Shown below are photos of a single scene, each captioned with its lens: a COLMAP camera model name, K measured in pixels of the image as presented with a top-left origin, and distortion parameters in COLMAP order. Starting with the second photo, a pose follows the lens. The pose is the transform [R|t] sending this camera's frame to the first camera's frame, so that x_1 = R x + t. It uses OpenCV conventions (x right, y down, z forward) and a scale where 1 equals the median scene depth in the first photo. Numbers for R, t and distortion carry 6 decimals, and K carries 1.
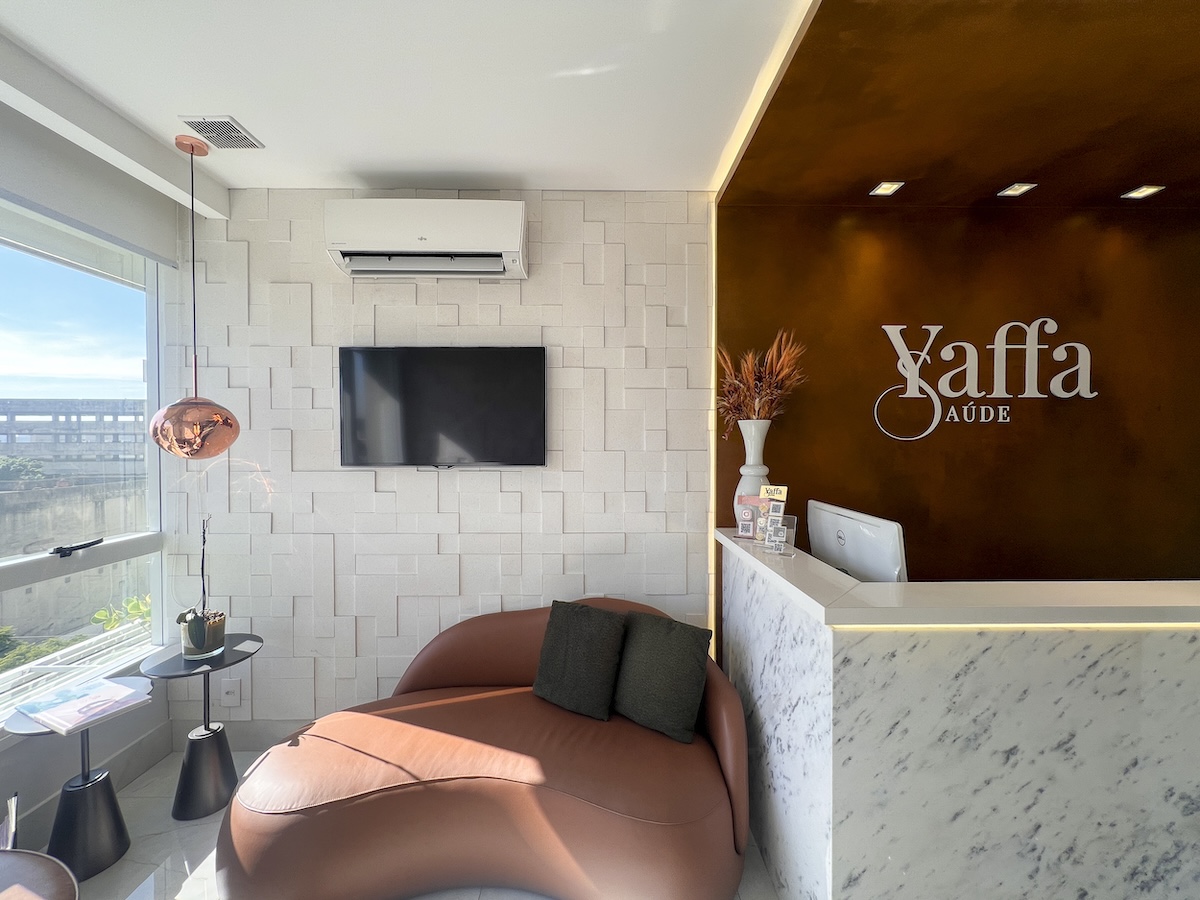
lens RADIAL K [[480.5, 0, 600.0], [0, 480.5, 450.0], [0, 0, 1]] dist [-0.000539, -0.000030]
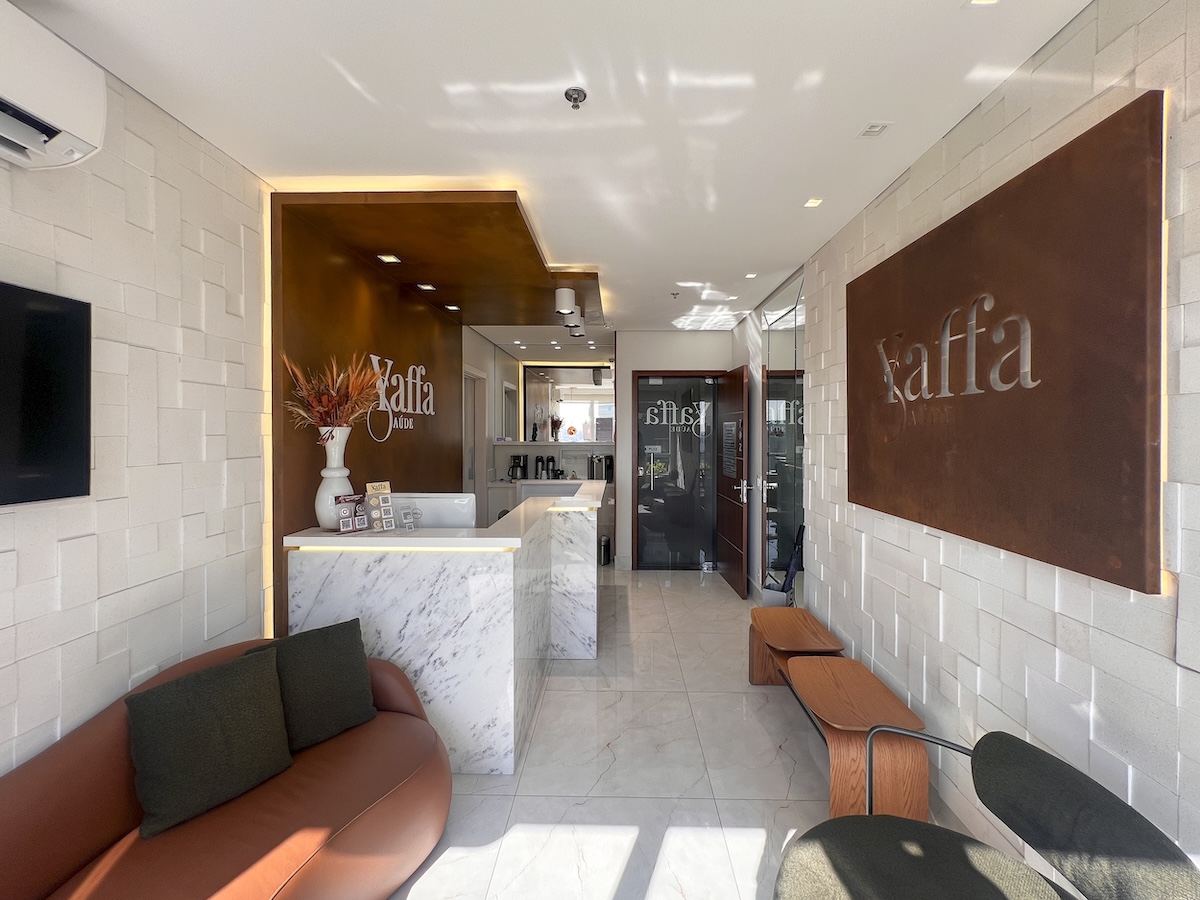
lens RADIAL K [[480.5, 0, 600.0], [0, 480.5, 450.0], [0, 0, 1]] dist [-0.000539, -0.000030]
pose [[0.059288, -0.038147, 0.997512, -0.685733], [0.018320, 0.999143, 0.037120, -0.036289], [-0.998073, 0.016074, 0.059936, 0.300753]]
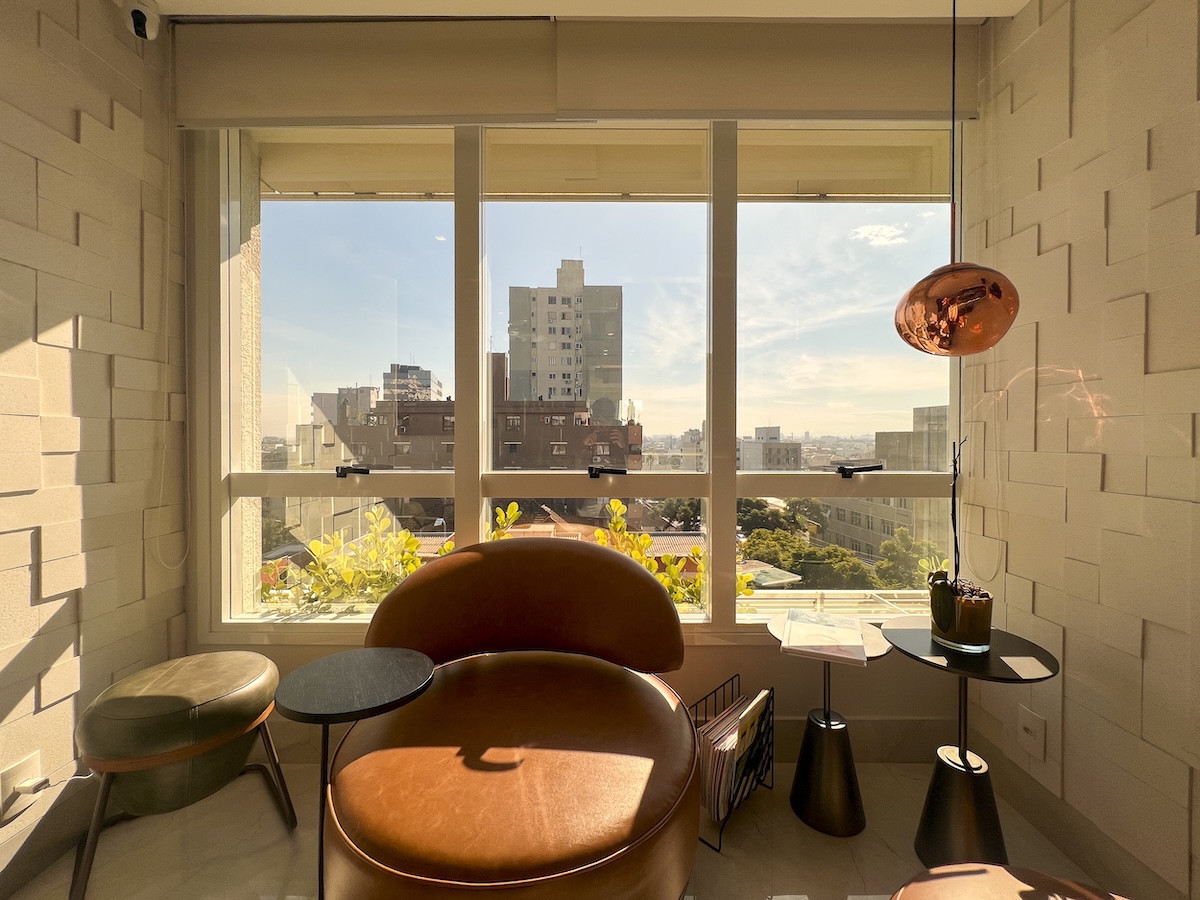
lens RADIAL K [[490.0, 0, 596.4], [0, 490.0, 438.5], [0, 0, 1]] dist [-0.001697, -0.000014]
pose [[-0.022869, 0.004473, -0.999728, -0.107964], [-0.018652, 0.999814, 0.004900, 0.123535], [0.999564, 0.018759, -0.022781, 0.435134]]
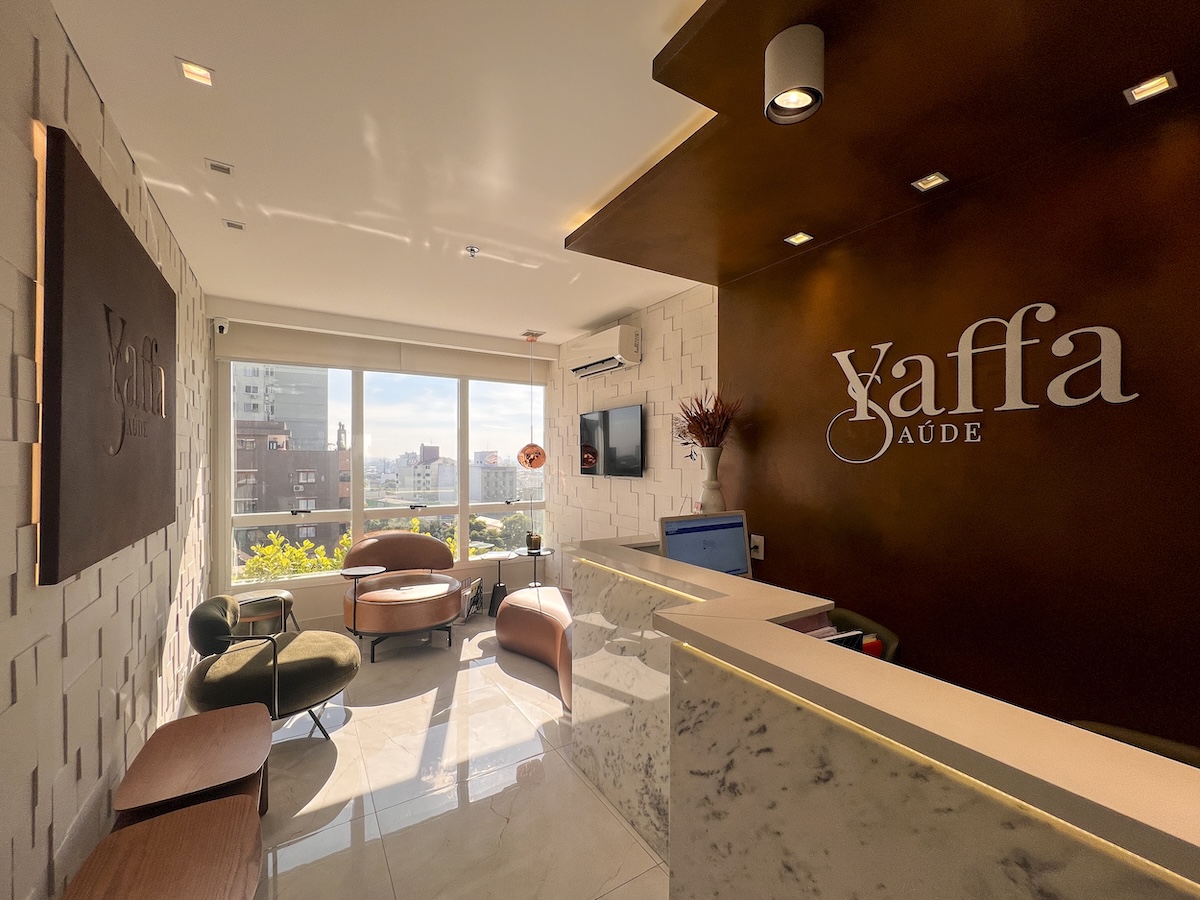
lens RADIAL K [[492.1, 0, 607.1], [0, 492.1, 464.8], [0, 0, 1]] dist [-0.000064, 0.000312]
pose [[0.527140, 0.009906, -0.849720, 1.239725], [-0.019015, 0.999819, -0.000140, -0.007087], [0.849565, 0.016231, 0.527233, 0.019834]]
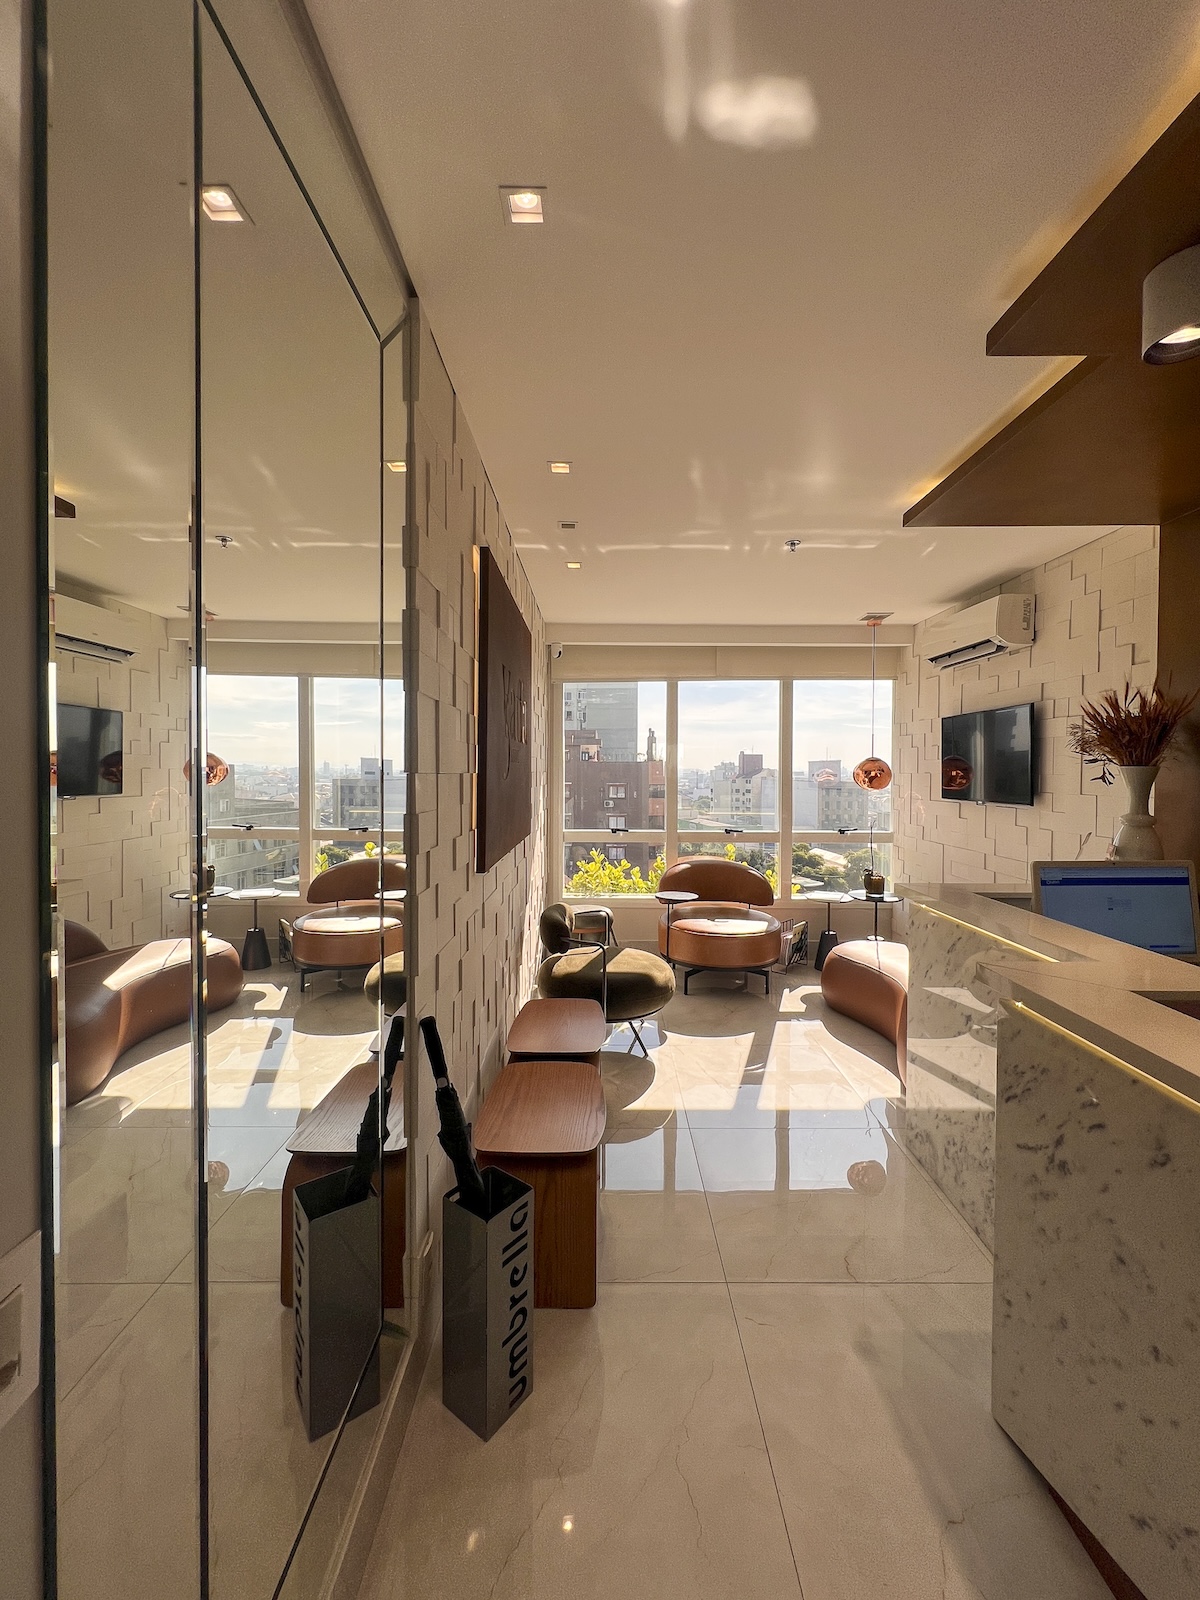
lens RADIAL K [[656.1, 0, 592.2], [0, 656.1, 782.0], [0, 0, 1]] dist [-0.000064, 0.000312]
pose [[-0.028616, 0.017148, -0.999443, 1.496849], [-0.020922, 0.999624, 0.017750, -0.029474], [0.999372, 0.021418, -0.028247, -0.018286]]
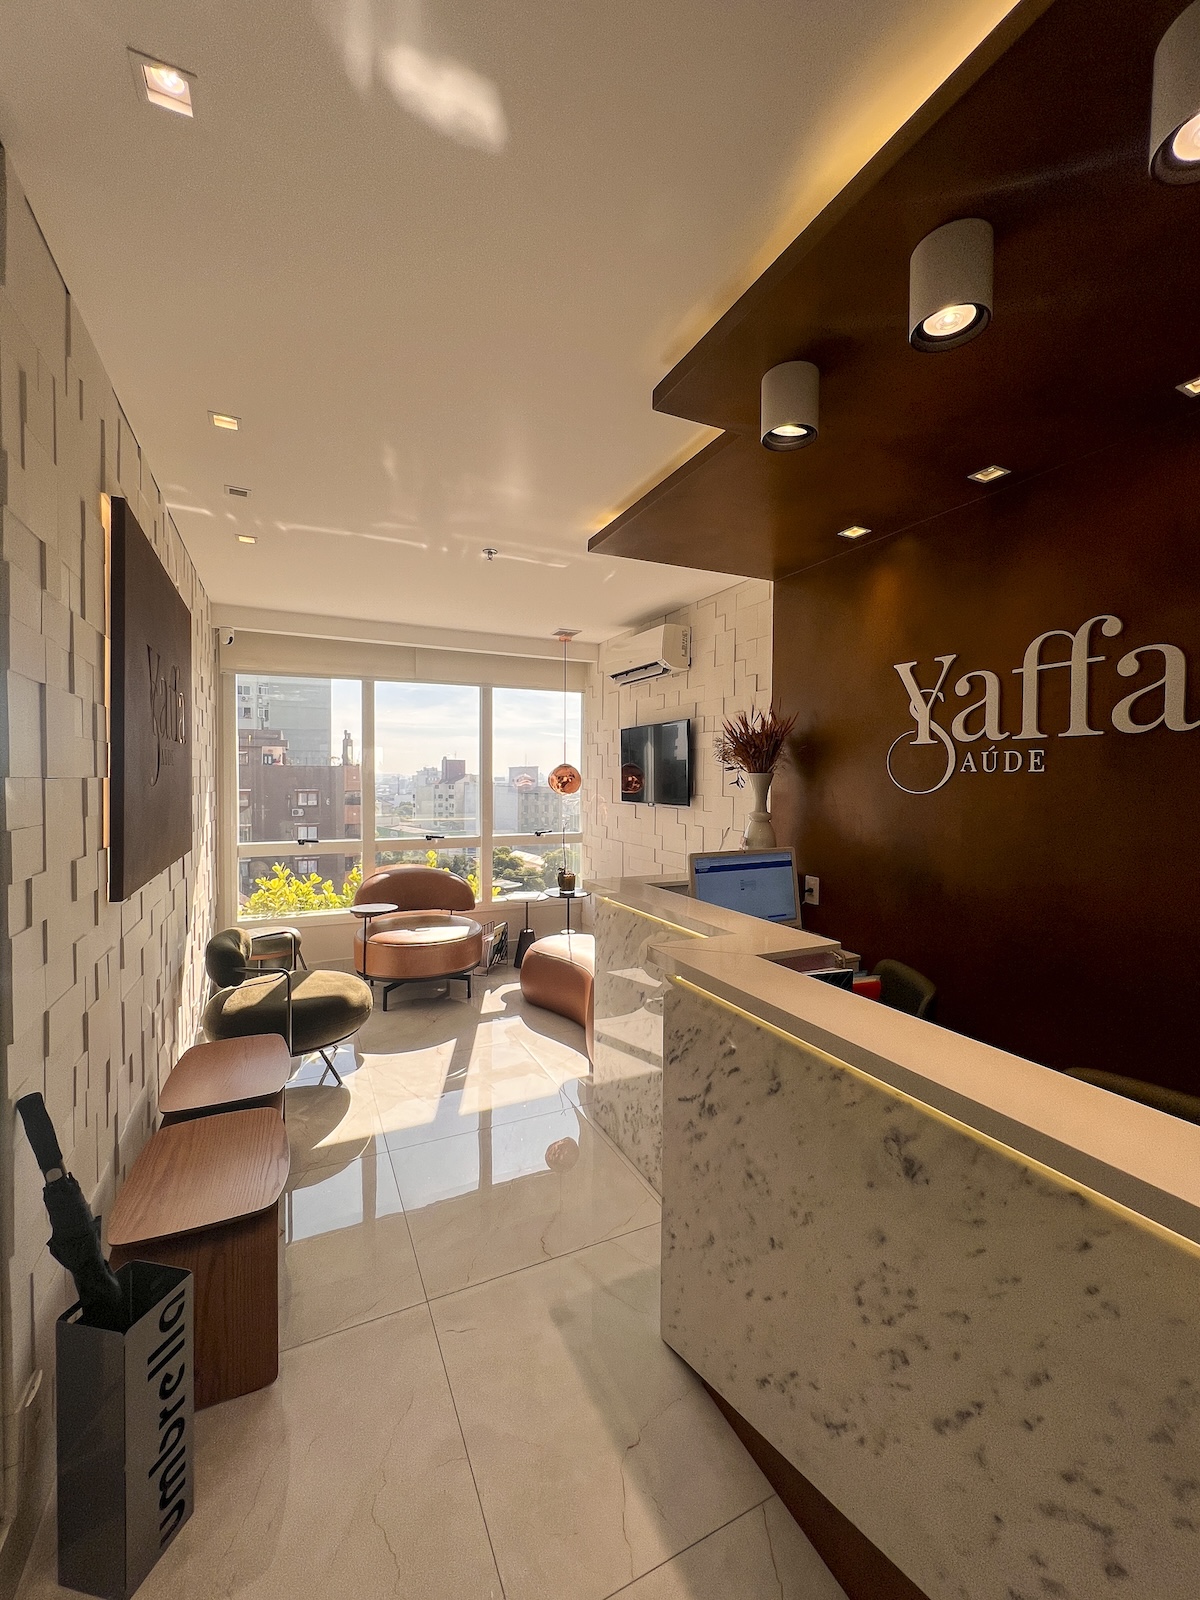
lens RADIAL K [[659.8, 0, 598.7], [0, 659.8, 791.5], [0, 0, 1]] dist [0.000476, -0.000171]
pose [[0.412232, 0.021783, -0.910818, 1.485932], [-0.021275, 0.999672, 0.014279, -0.029342], [0.910830, 0.013492, 0.412561, -0.008694]]
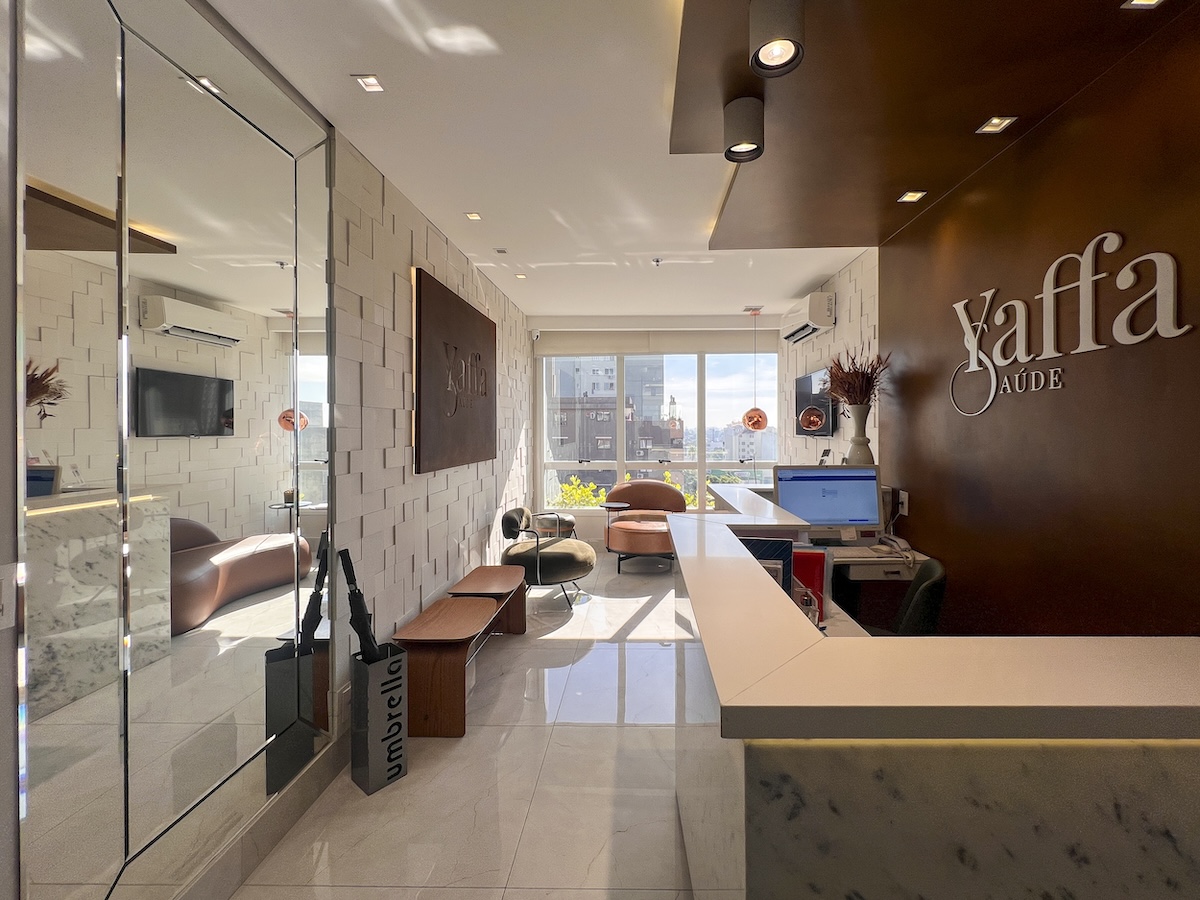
lens RADIAL K [[501.7, 0, 624.8], [0, 501.7, 433.7], [0, 0, 1]] dist [-0.006383, -0.000007]
pose [[-0.047854, 0.009968, -0.998805, 1.686433], [-0.014620, 0.999836, 0.010678, 0.014738], [0.998747, 0.015114, -0.047701, 0.354353]]
